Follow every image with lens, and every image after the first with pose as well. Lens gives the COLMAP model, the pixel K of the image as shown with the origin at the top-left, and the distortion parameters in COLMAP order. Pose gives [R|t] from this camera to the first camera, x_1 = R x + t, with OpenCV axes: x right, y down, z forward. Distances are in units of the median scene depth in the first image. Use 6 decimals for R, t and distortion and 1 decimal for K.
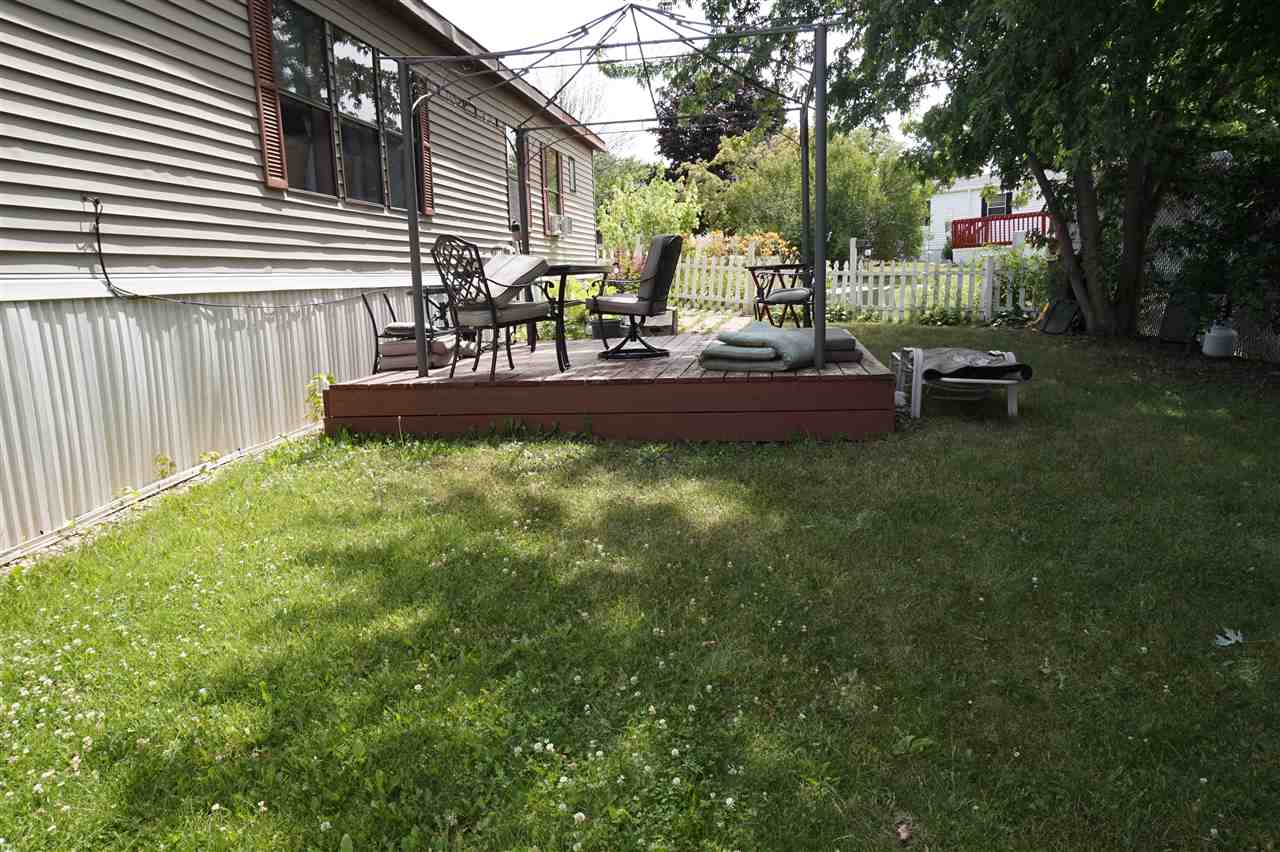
lens RADIAL K [[858.0, 0, 640.5], [0, 858.0, 425.8], [0, 0, 1]] dist [-0.046354, 0.032399]
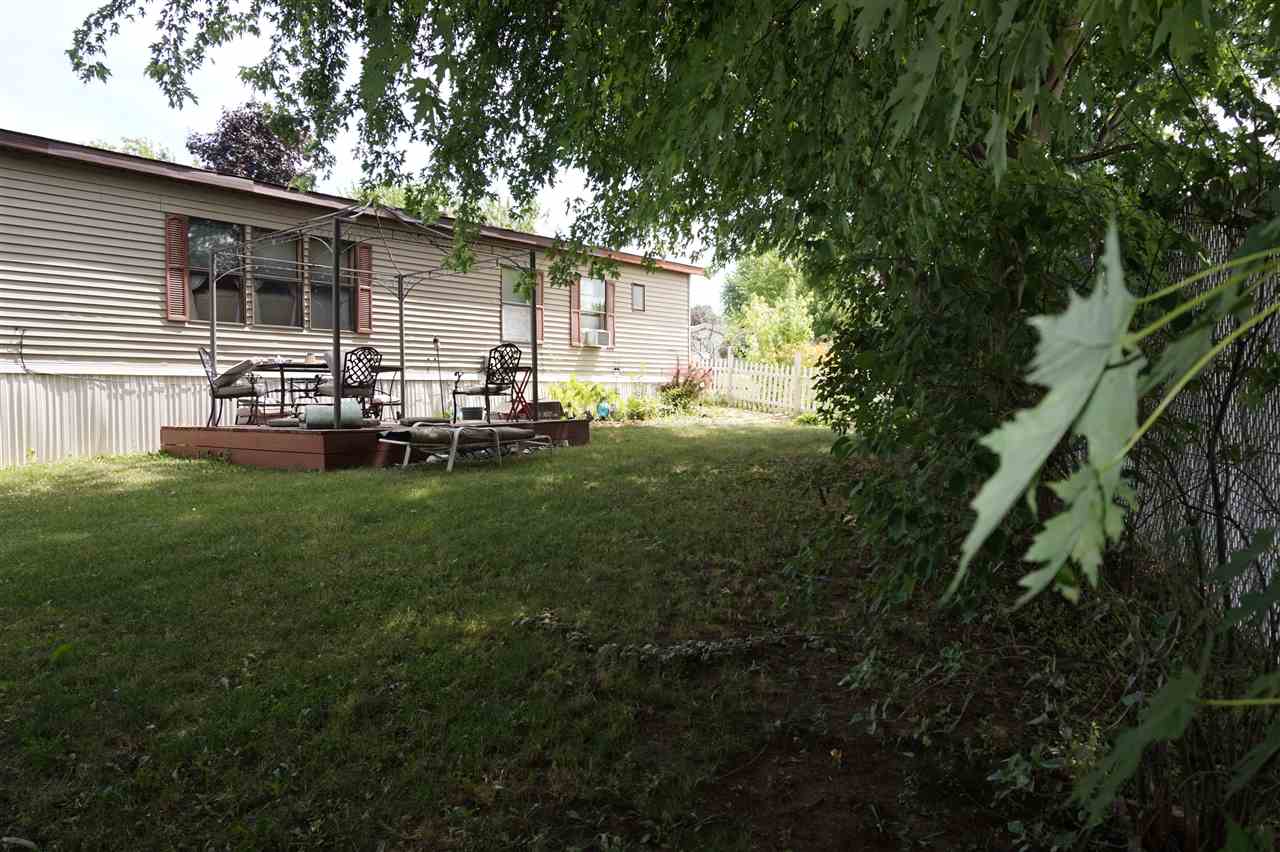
lens RADIAL K [[858.0, 0, 637.6], [0, 858.0, 421.5], [0, 0, 1]] dist [-0.046354, 0.032399]
pose [[0.855729, 0.041545, -0.515754, 1.462249], [-0.110722, 0.988385, -0.104091, 0.016851], [0.505439, 0.146179, 0.850390, -0.022296]]
